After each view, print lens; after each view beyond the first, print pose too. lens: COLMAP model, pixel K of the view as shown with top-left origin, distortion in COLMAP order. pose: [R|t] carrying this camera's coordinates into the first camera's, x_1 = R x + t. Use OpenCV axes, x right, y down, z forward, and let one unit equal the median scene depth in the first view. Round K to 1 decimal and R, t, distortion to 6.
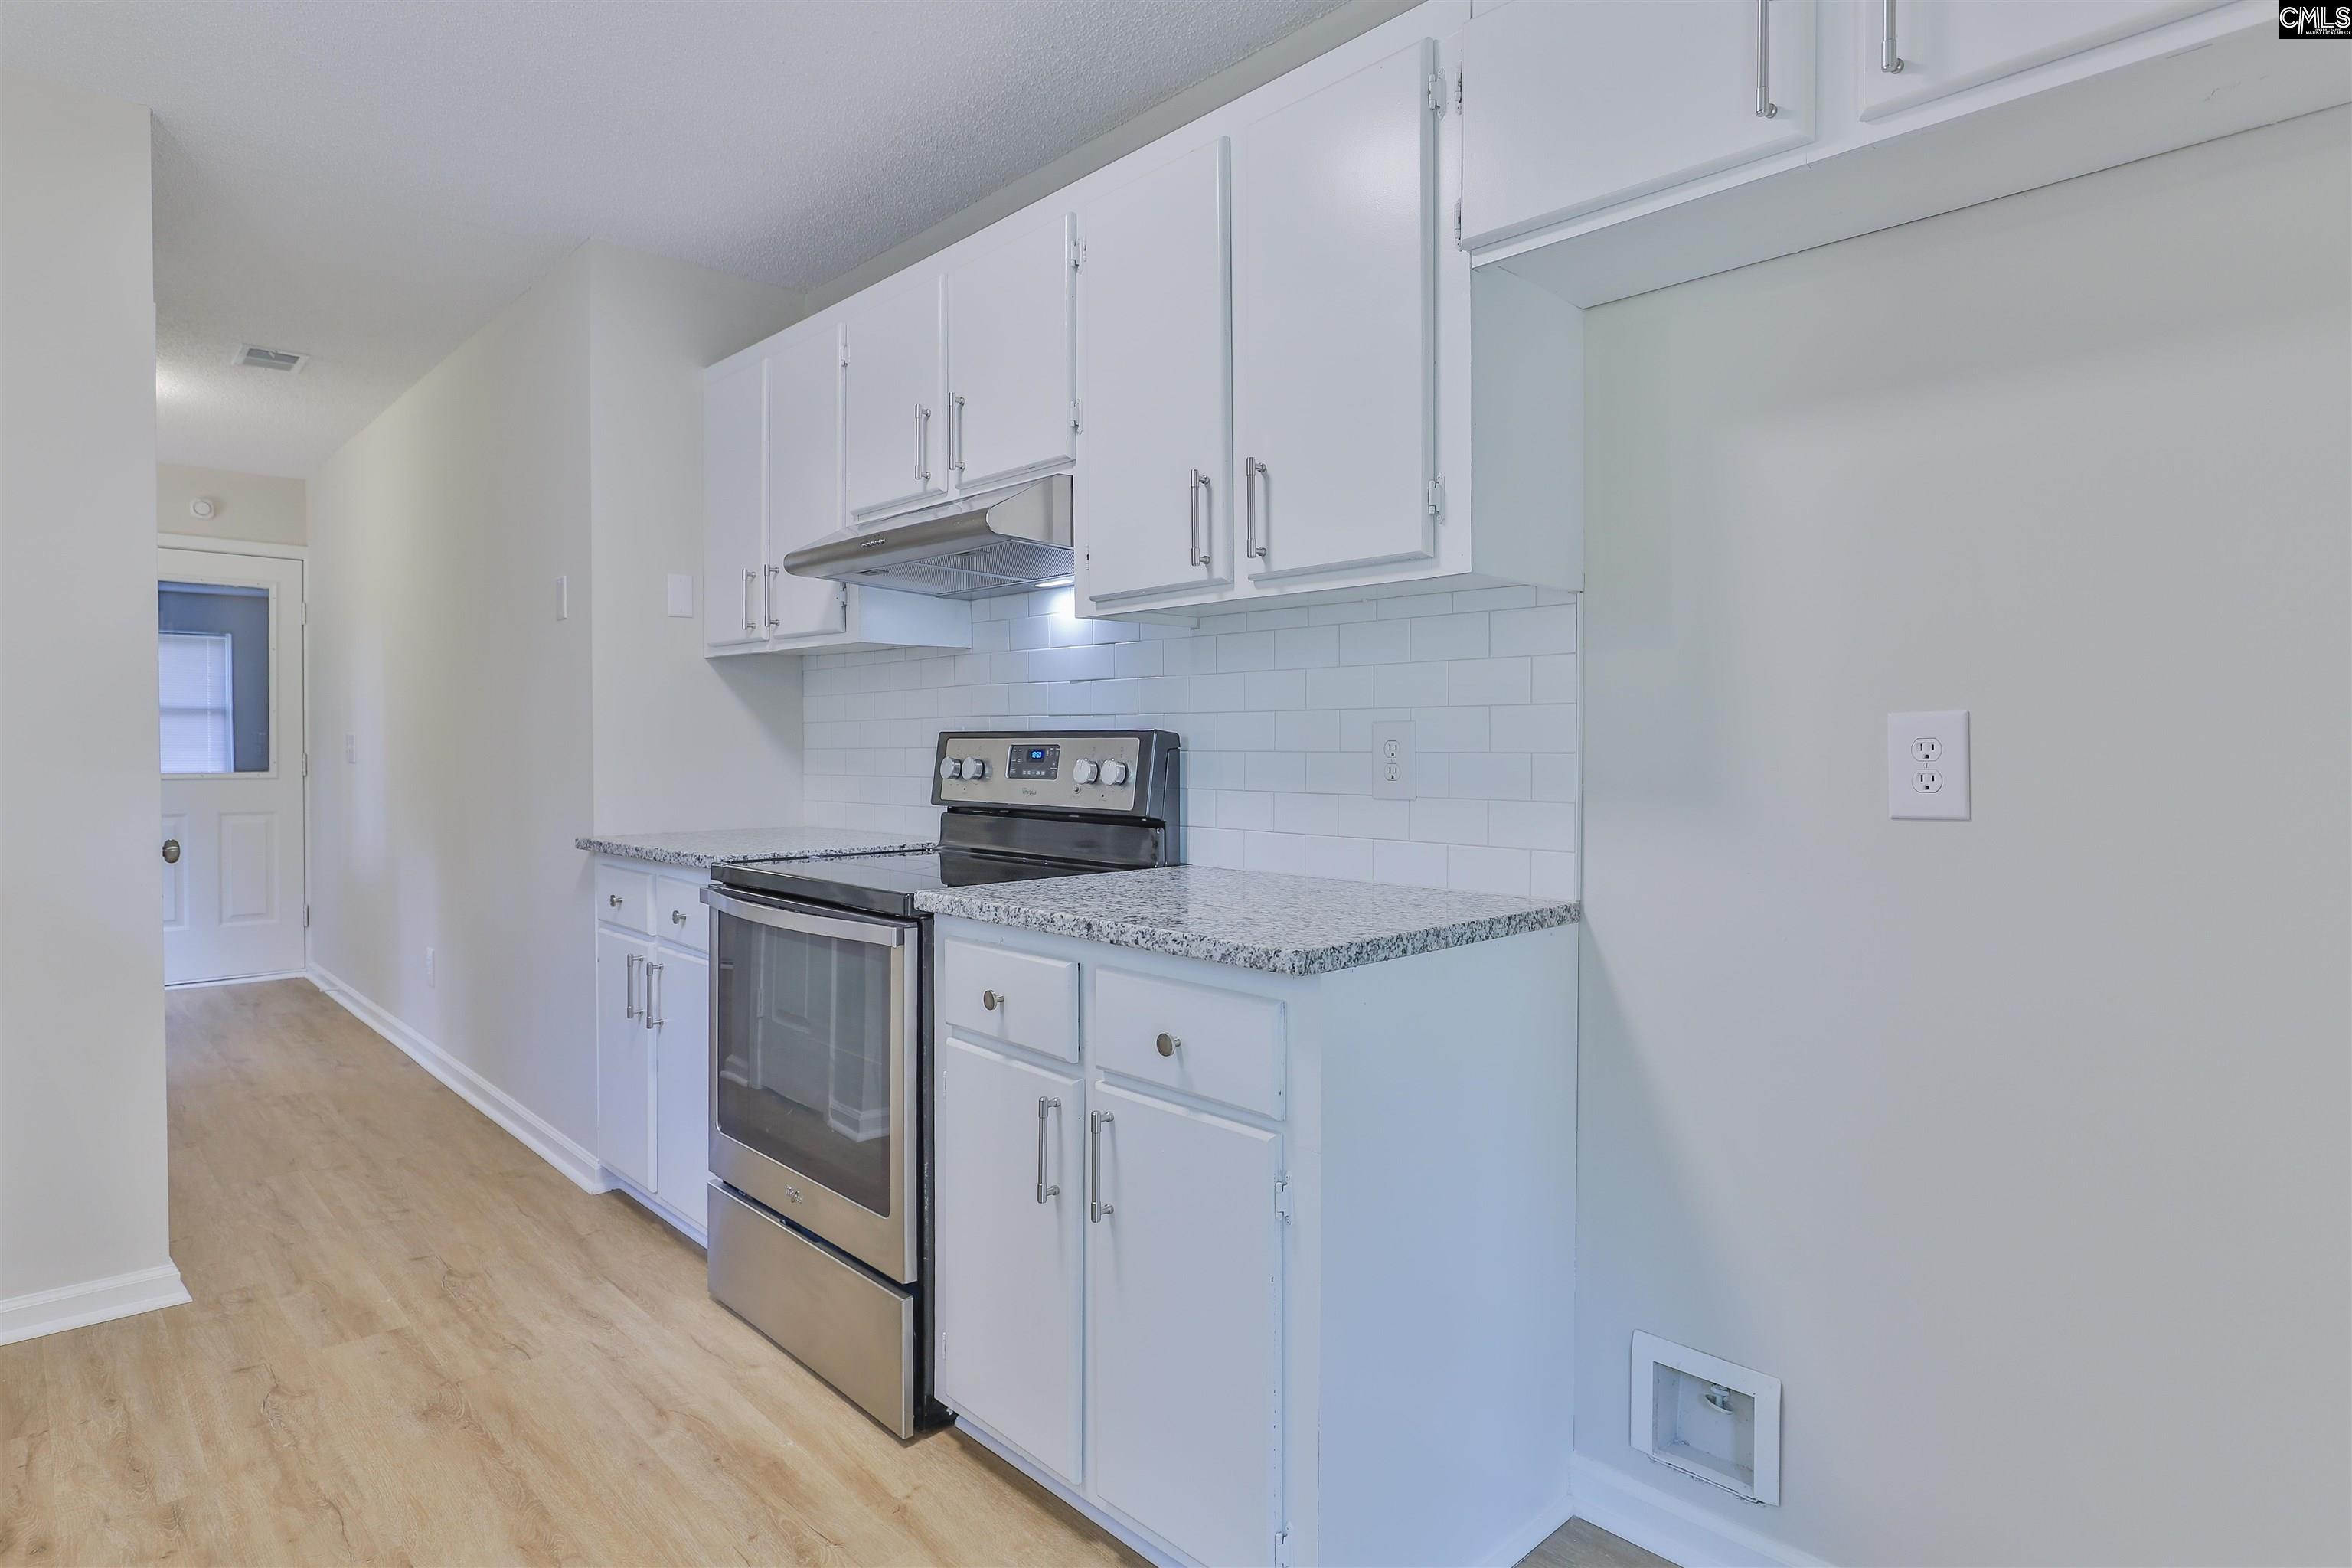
lens RADIAL K [[1258.8, 0, 1159.8], [0, 1258.8, 770.7], [0, 0, 1]] dist [-0.012089, 0.001451]
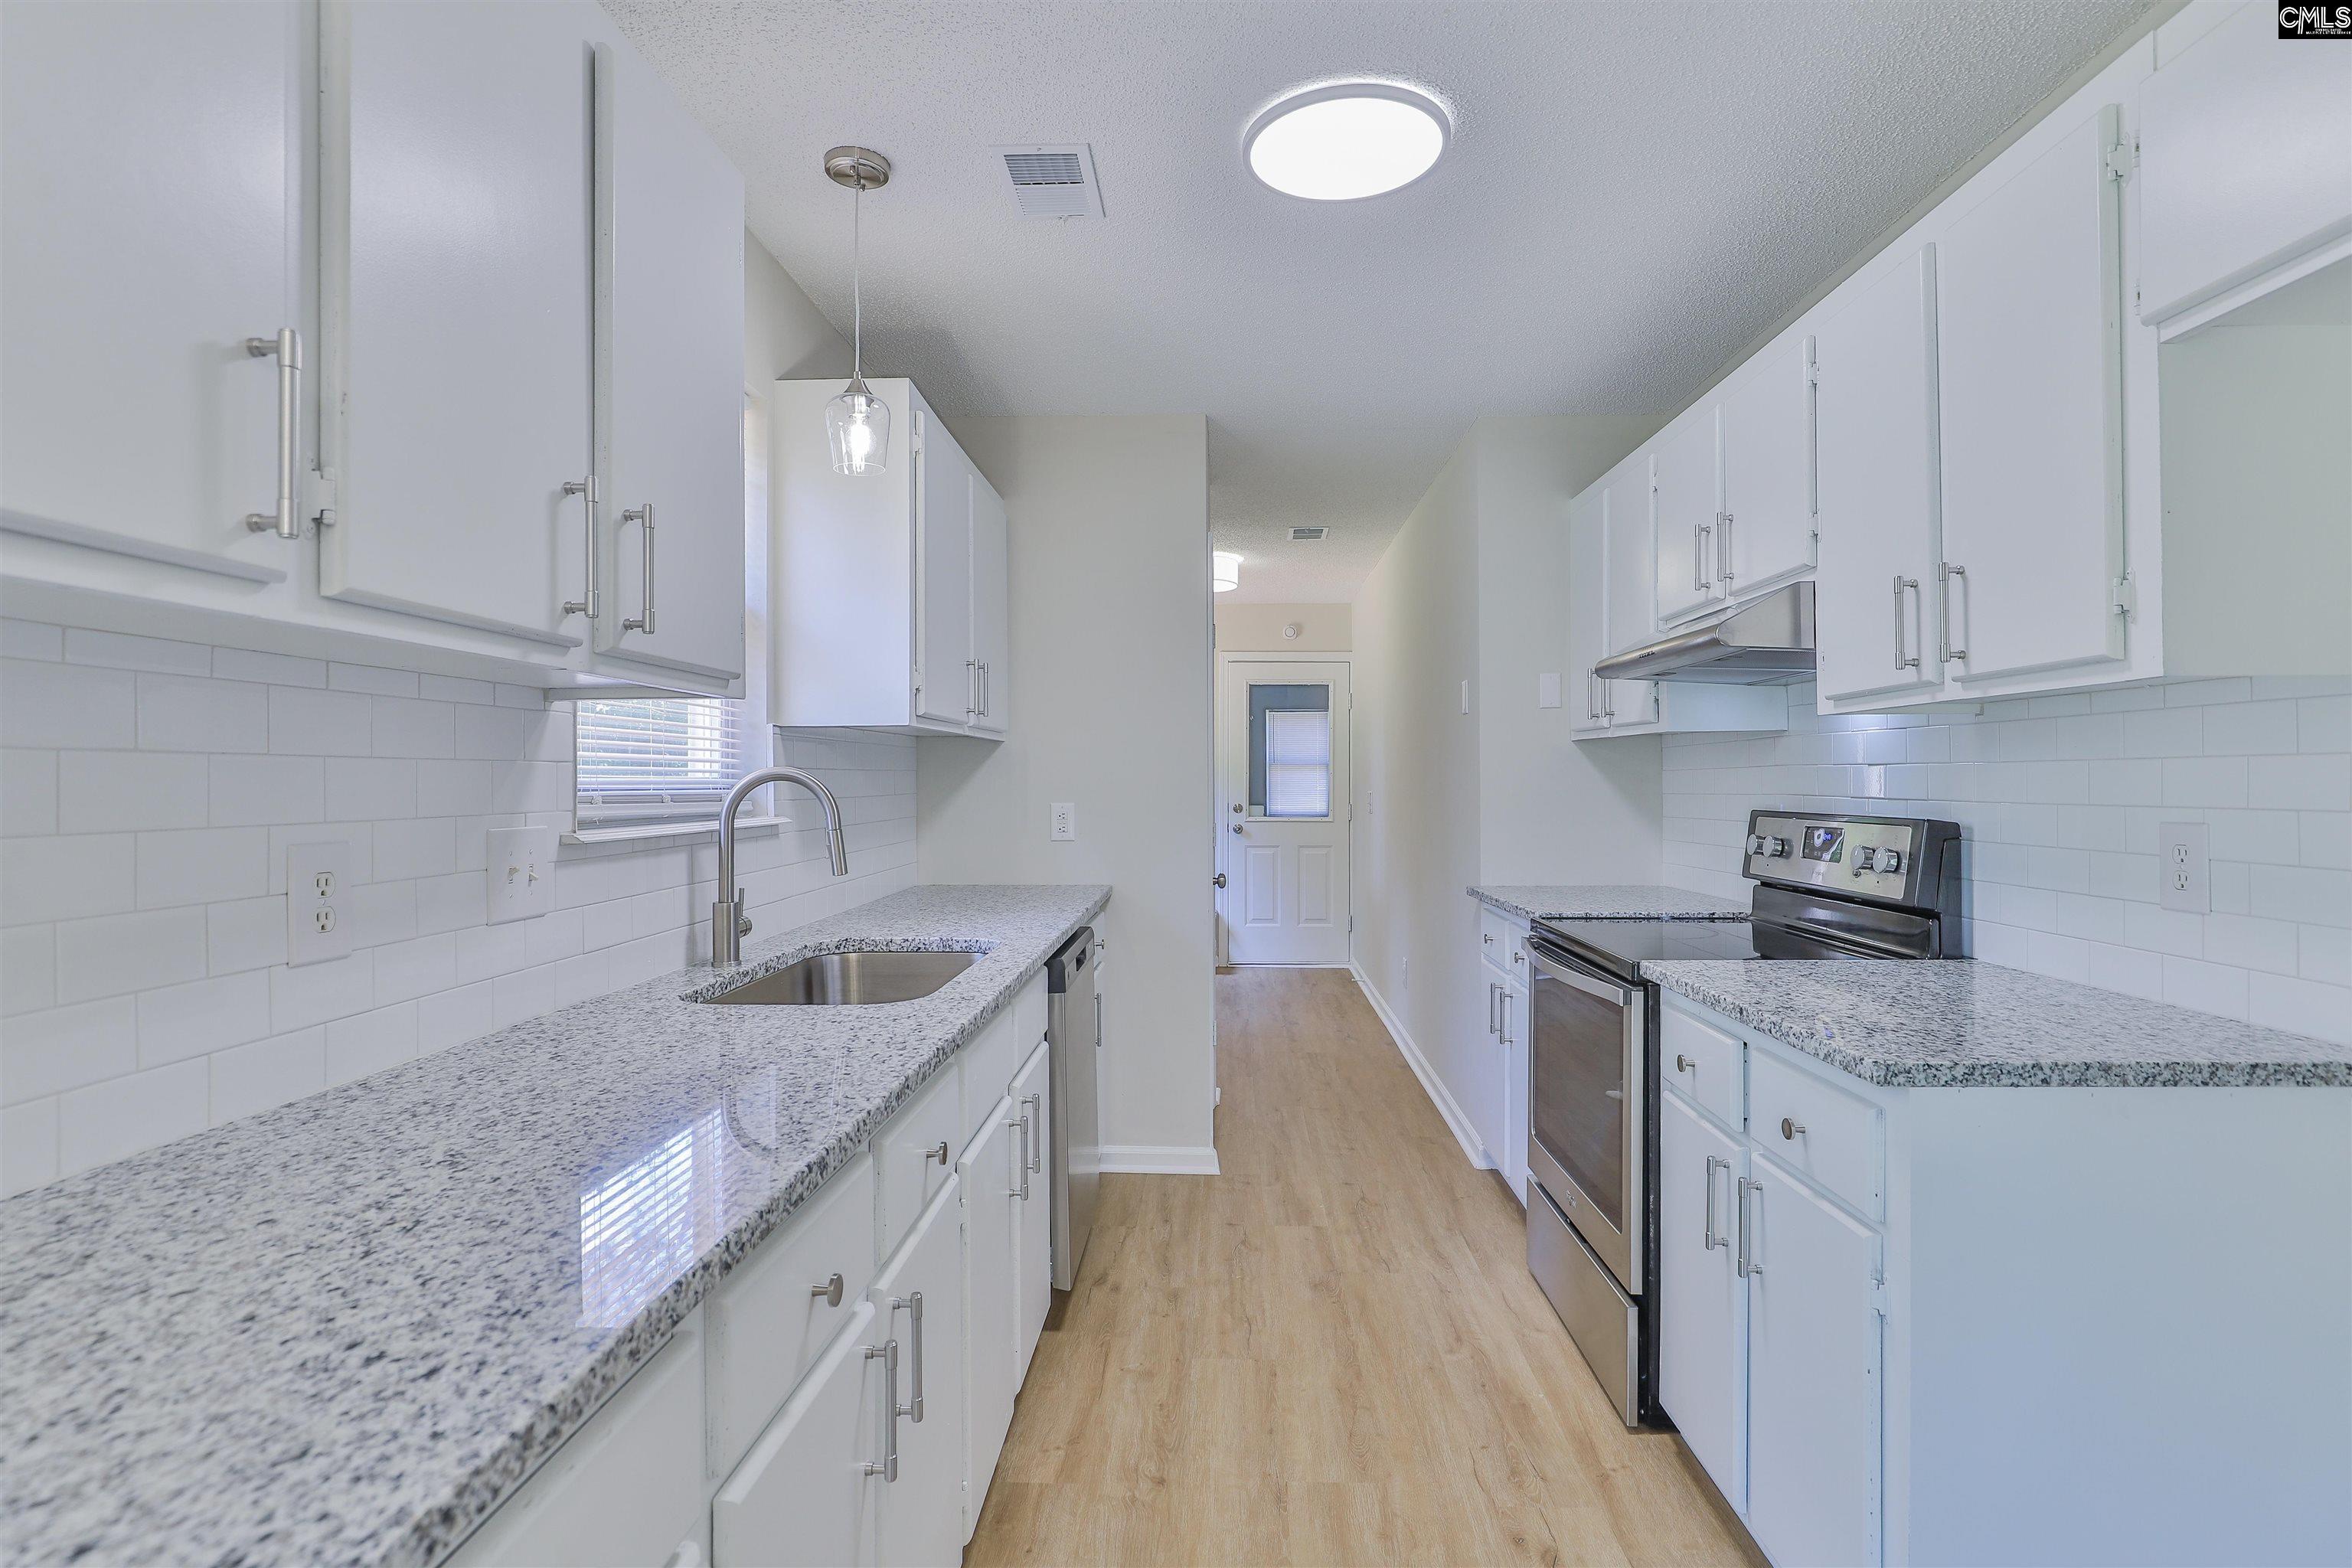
lens RADIAL K [[1175.0, 0, 1167.5], [0, 1175.0, 782.9], [0, 0, 1]] dist [-0.012402, 0.000569]
pose [[0.693099, -0.003140, -0.720836, 0.275061], [-0.009613, 0.999861, -0.013599, -0.048277], [0.720779, 0.016355, 0.692972, -0.075720]]
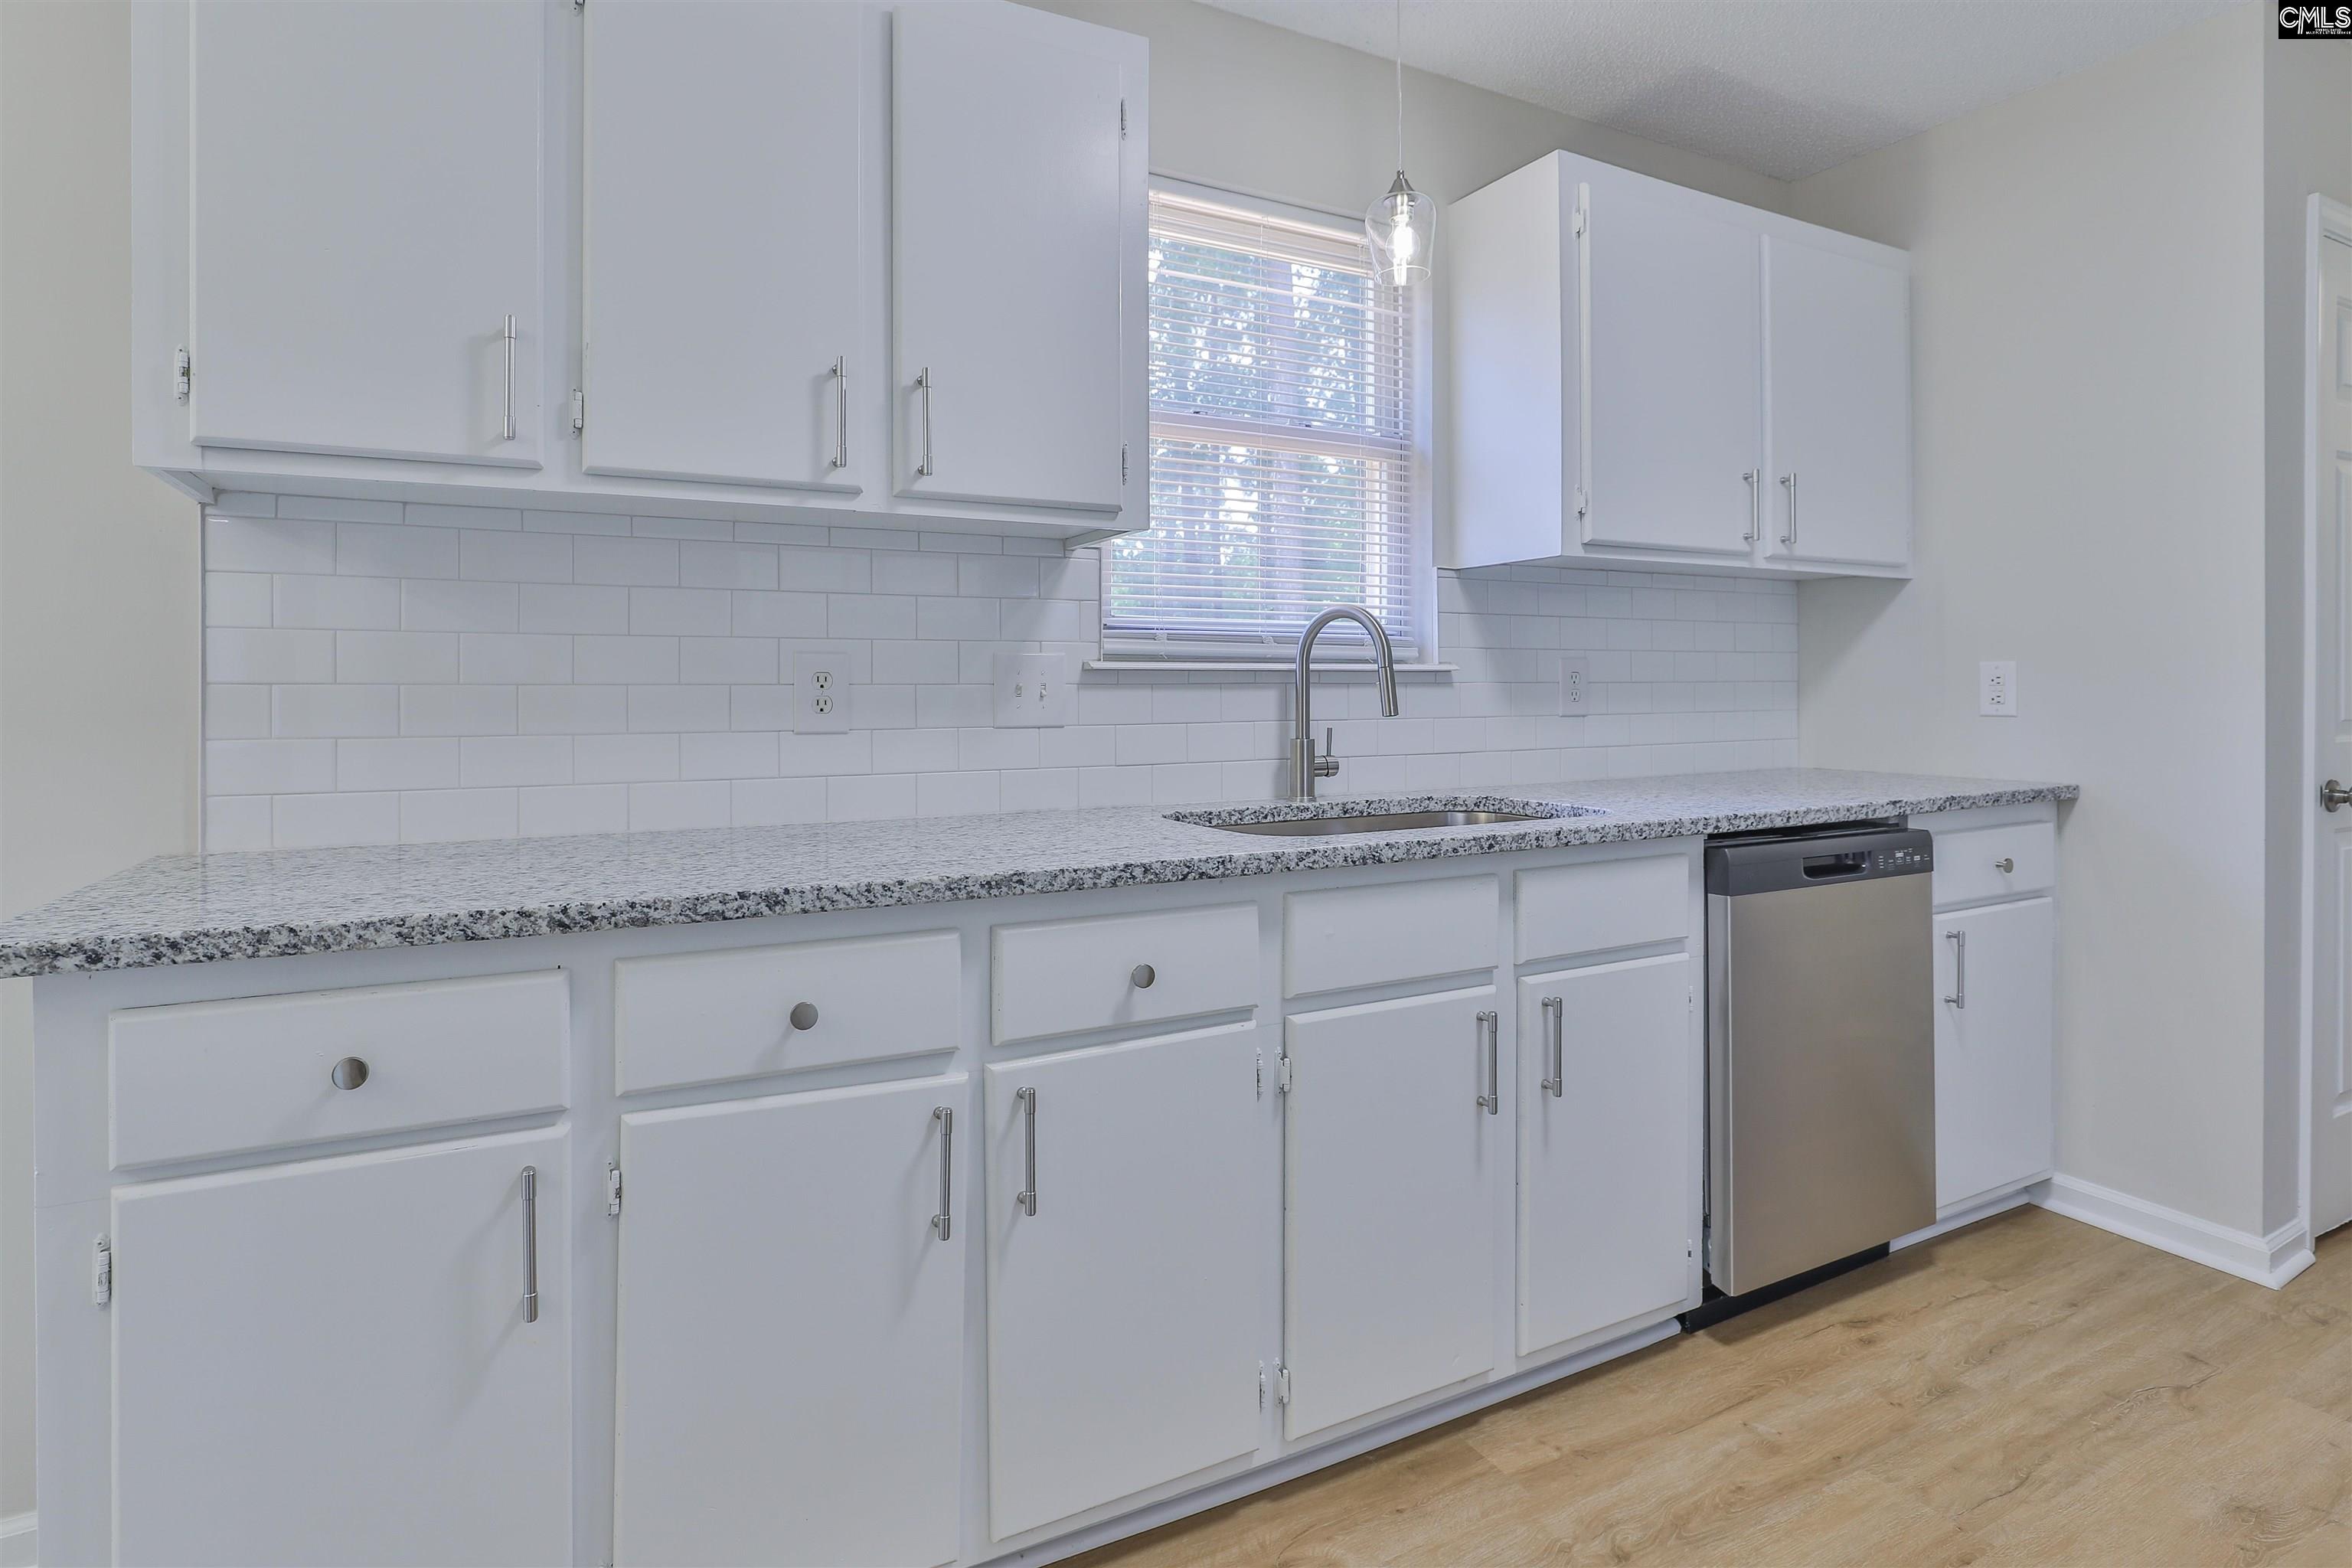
lens RADIAL K [[1175.0, 0, 1128.3], [0, 1175.0, 702.6], [0, 0, 1]] dist [-0.012402, 0.000569]
pose [[-0.288125, 0.010643, -0.957534, 0.321024], [-0.018235, 0.999696, 0.016599, -0.000938], [0.957419, 0.022244, -0.287843, 0.519529]]
